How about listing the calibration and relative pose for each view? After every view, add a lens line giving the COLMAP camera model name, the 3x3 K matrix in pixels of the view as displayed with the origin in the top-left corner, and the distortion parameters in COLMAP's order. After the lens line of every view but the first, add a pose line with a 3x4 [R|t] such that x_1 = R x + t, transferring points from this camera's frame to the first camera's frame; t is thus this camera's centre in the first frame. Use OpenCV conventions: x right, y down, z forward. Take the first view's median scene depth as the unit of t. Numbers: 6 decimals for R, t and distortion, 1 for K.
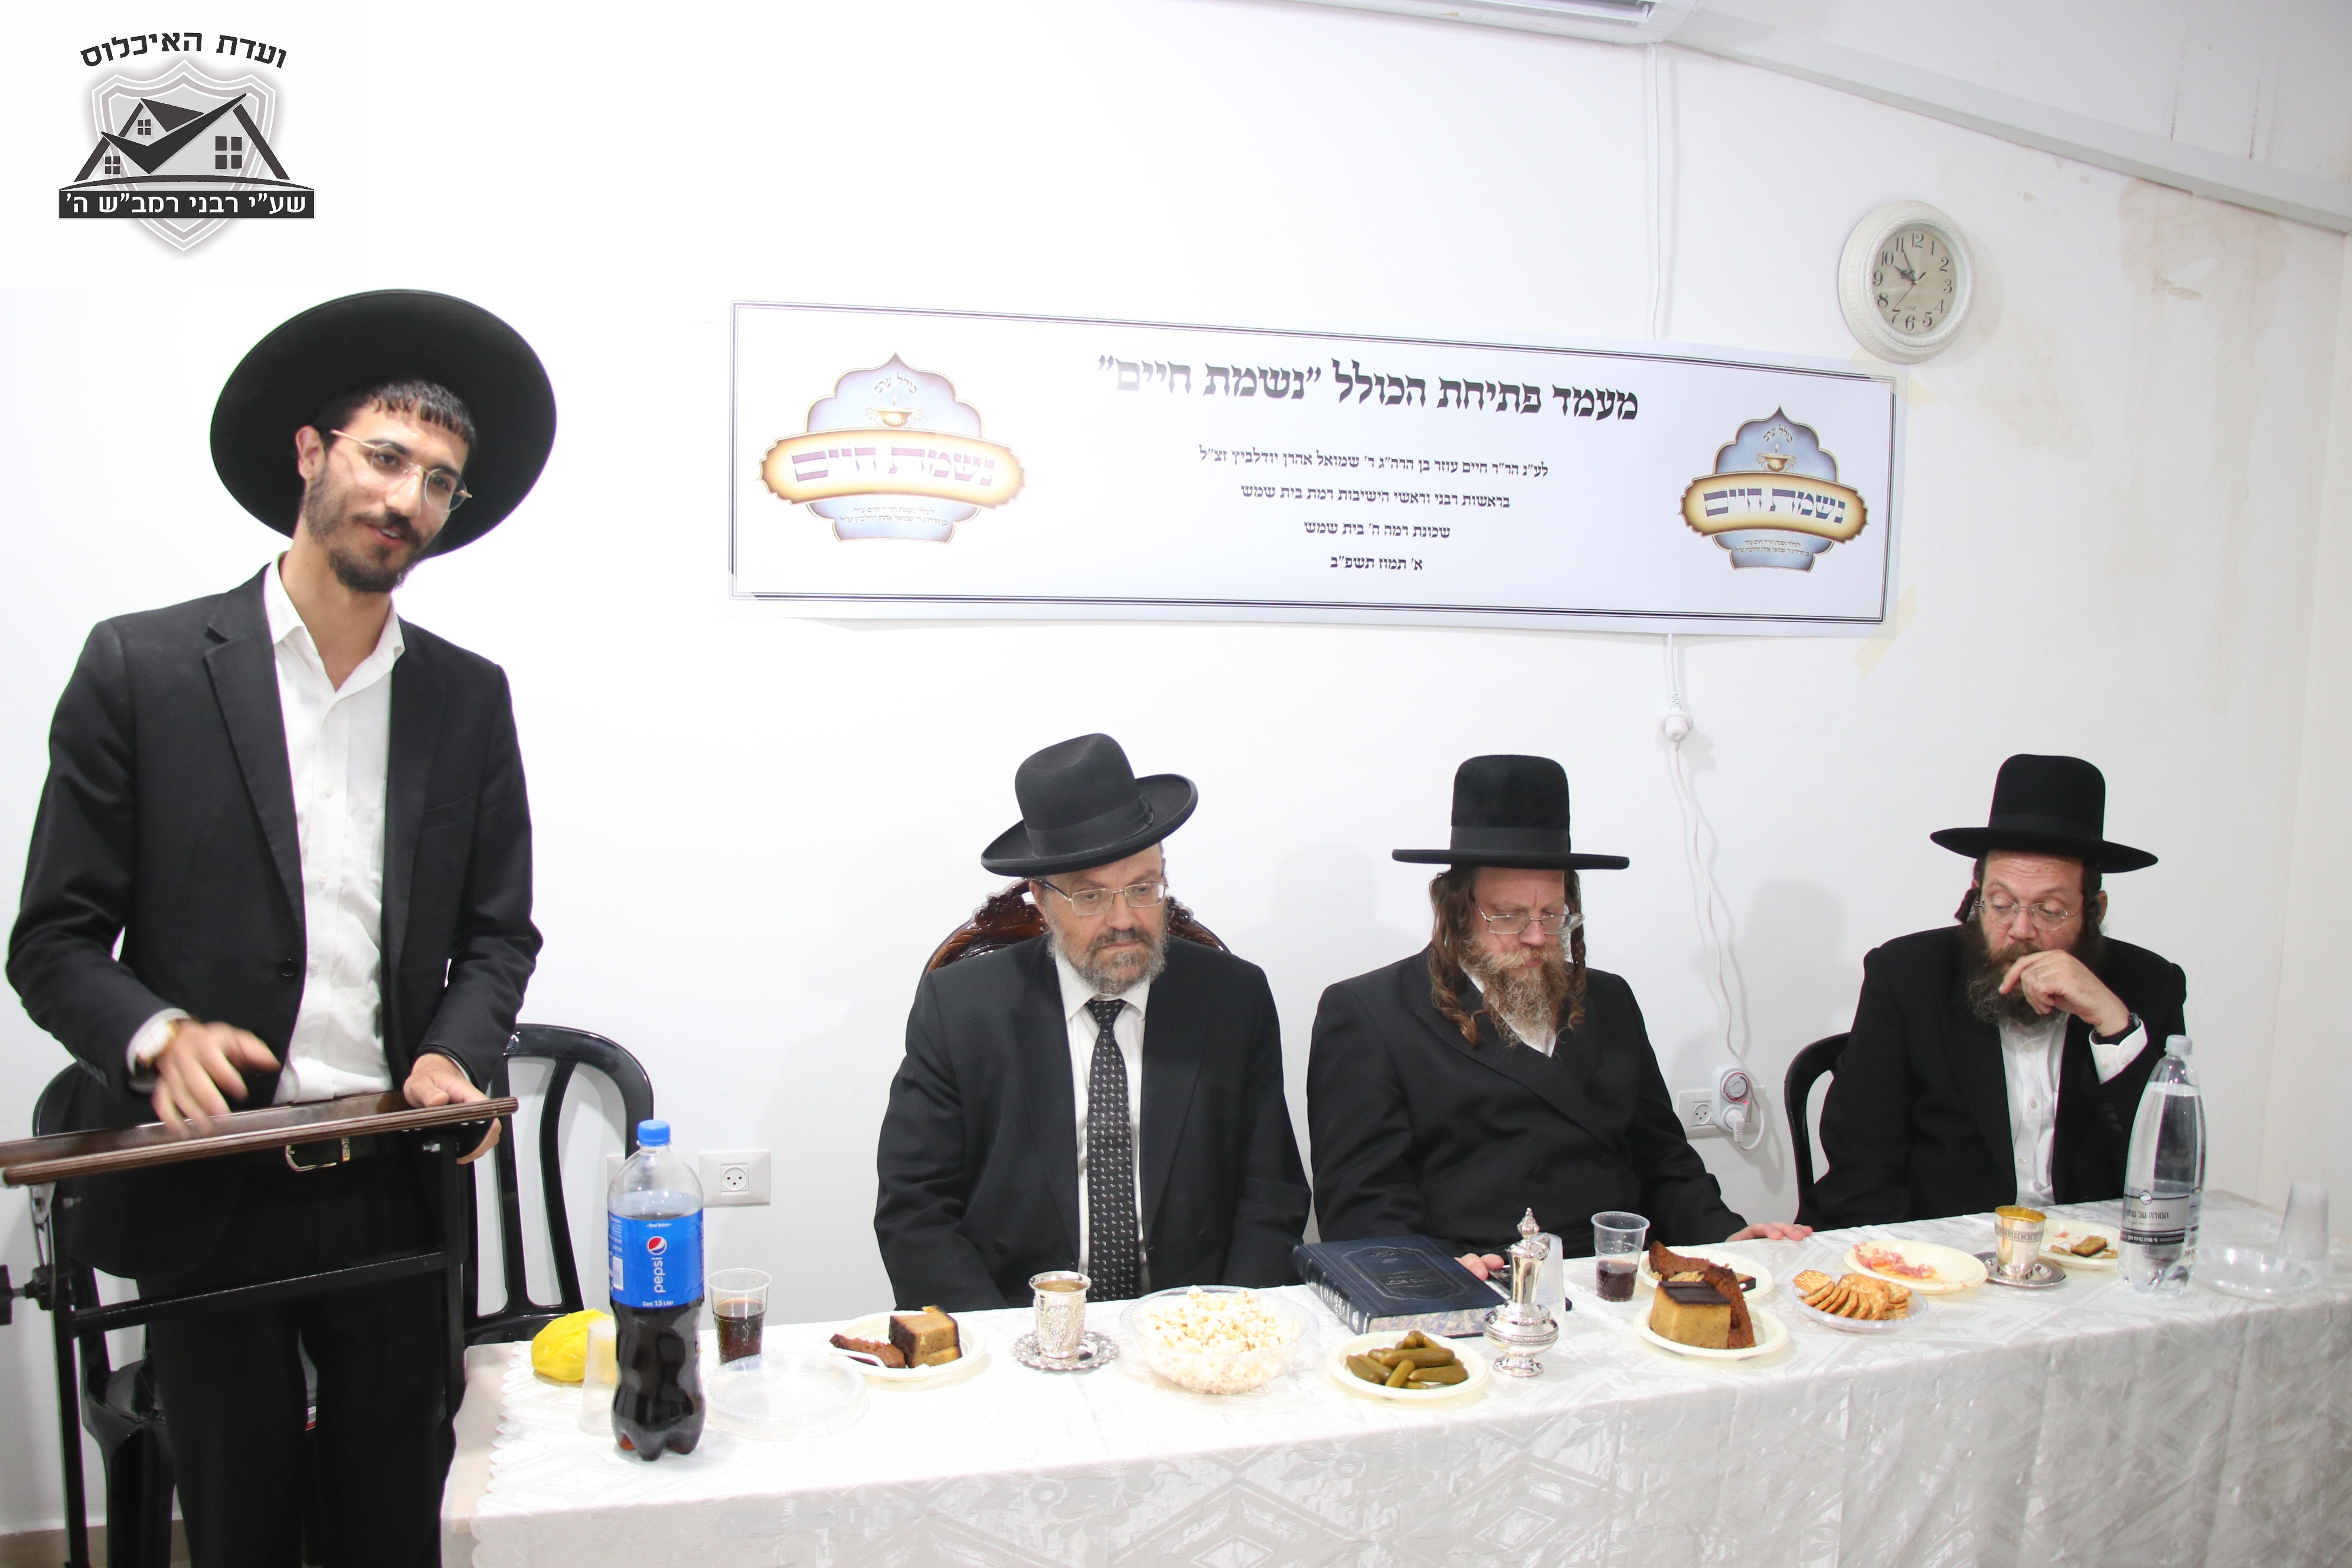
lens RADIAL K [[1924.8, 0, 1170.6], [0, 1924.8, 766.1], [0, 0, 1]] dist [-0.093106, -0.086756]
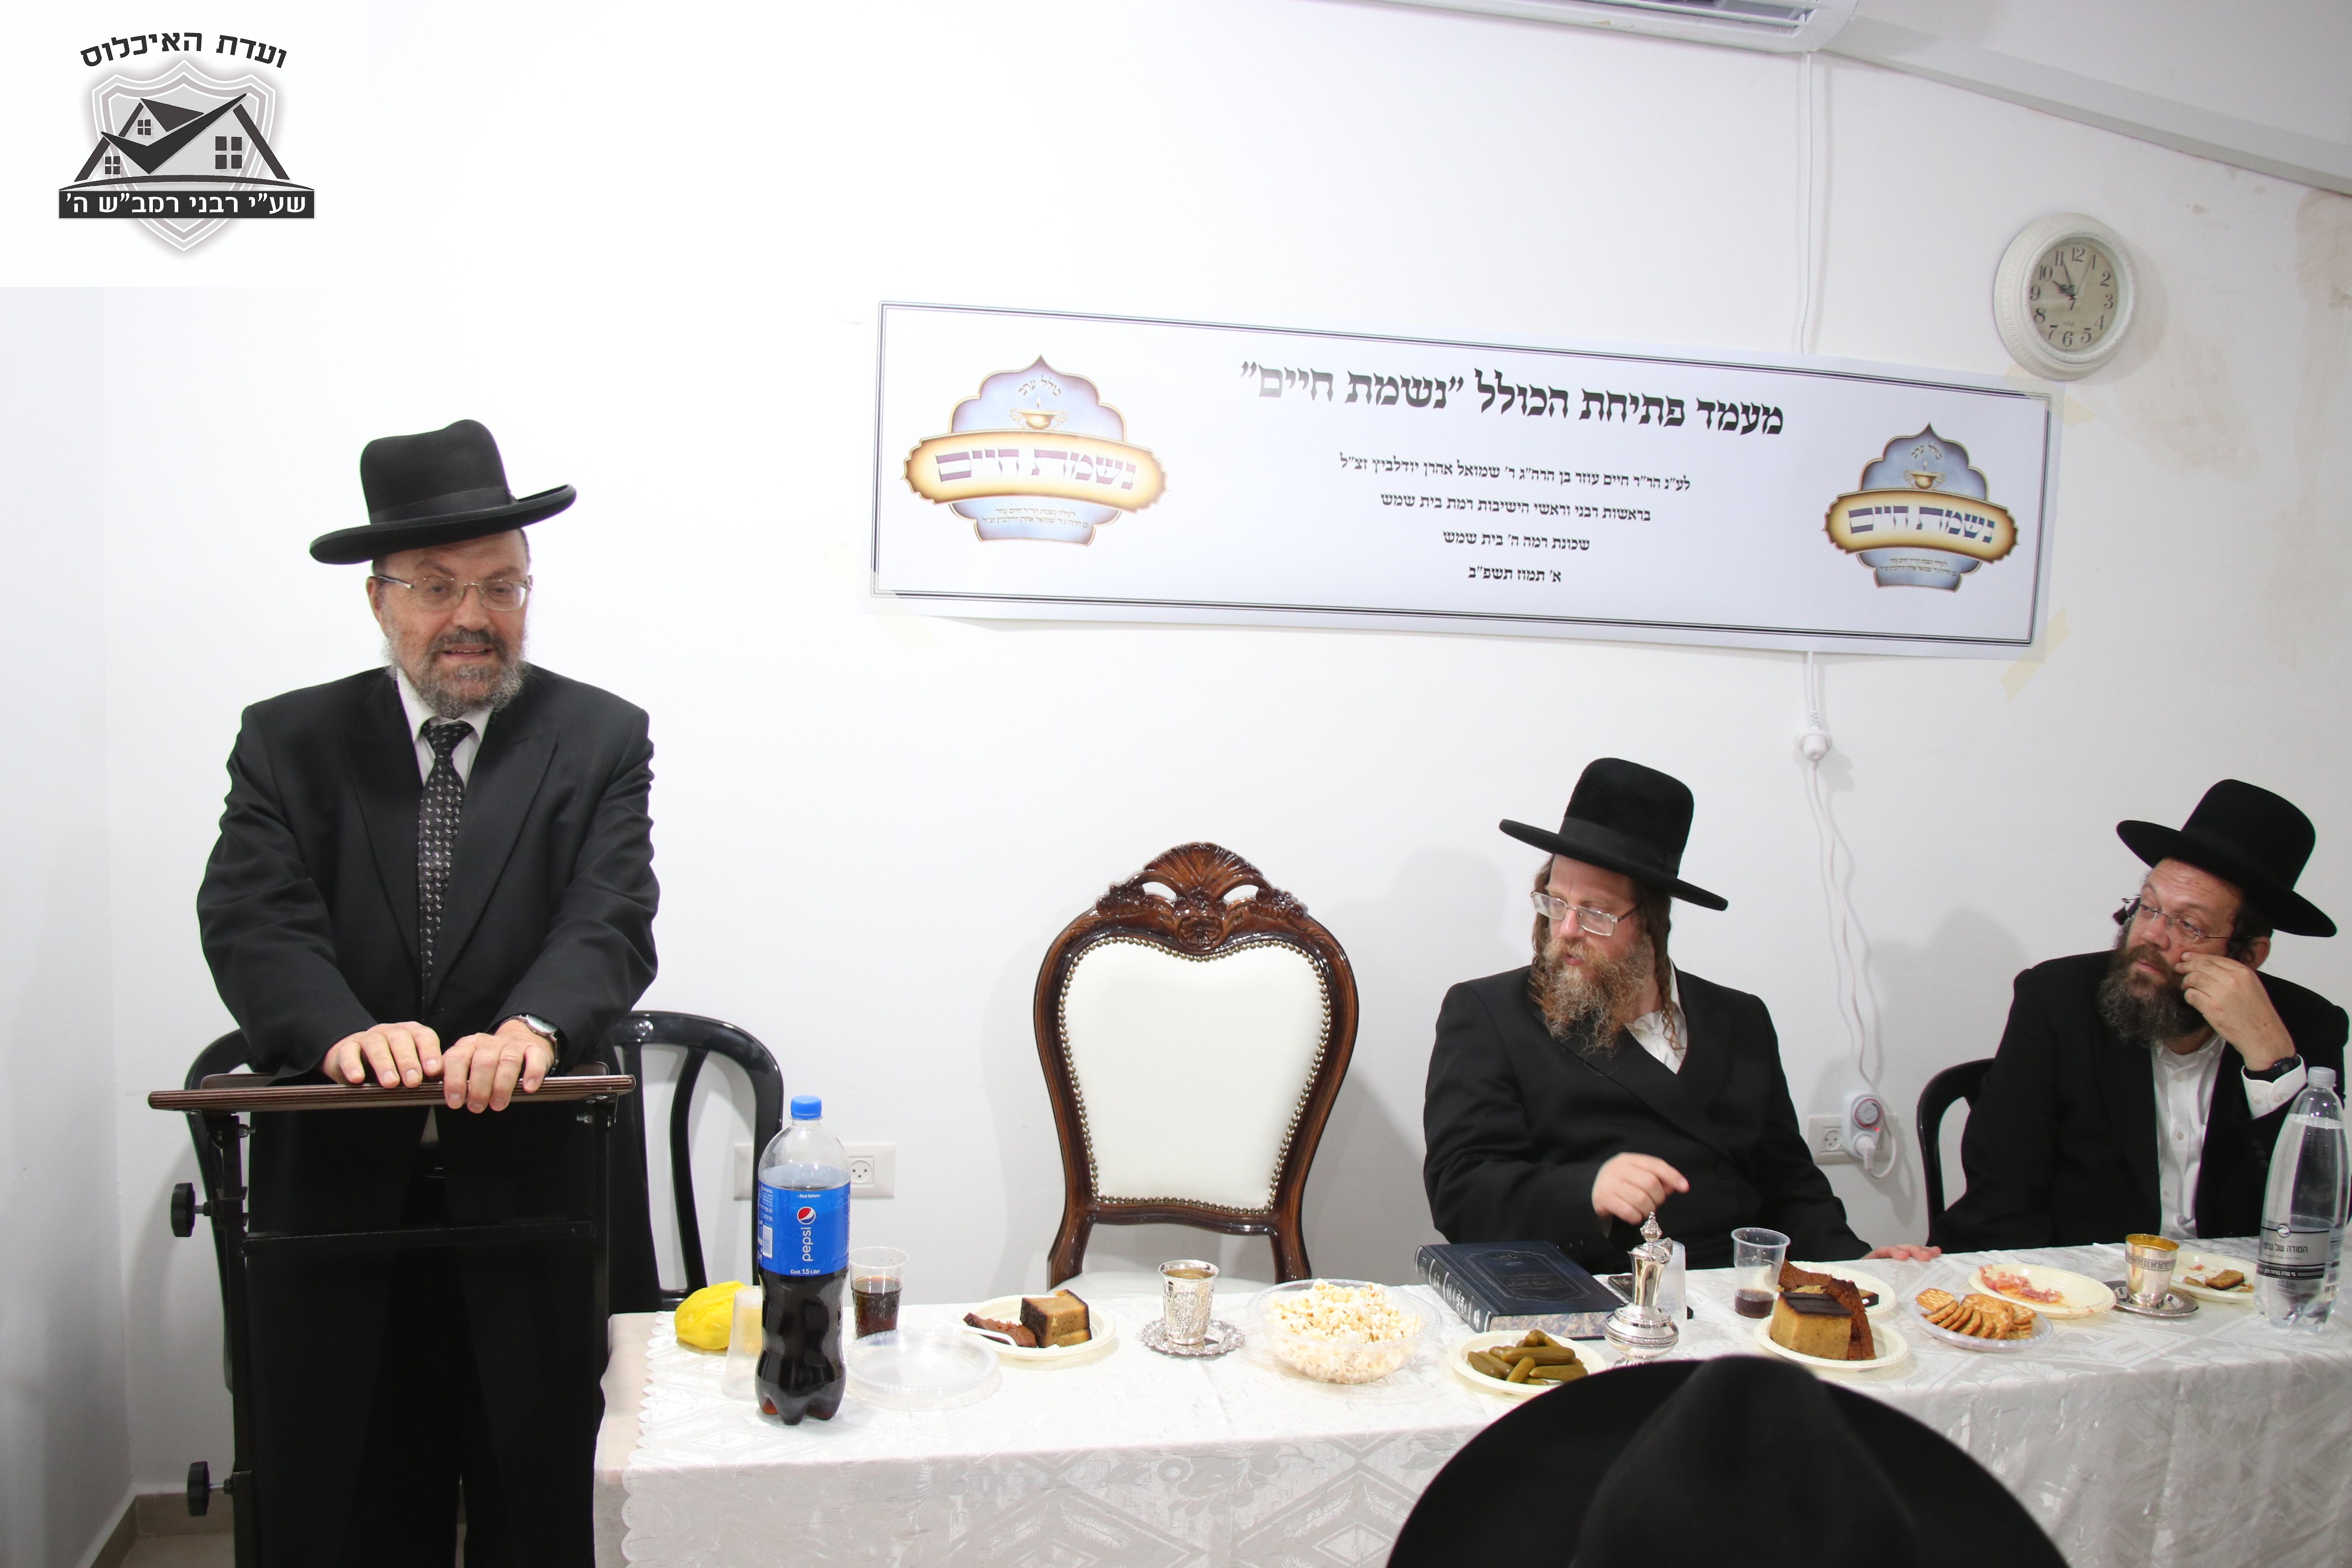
lens RADIAL K [[2075.8, 0, 1176.0], [0, 2075.8, 784.0], [0, 0, 1]] dist [-0.093651, -0.000990]
pose [[0.998507, 0.024633, -0.048760, -0.016610], [-0.024704, 0.999694, -0.000867, 0.010605], [0.048724, 0.002070, 0.998810, -0.101119]]
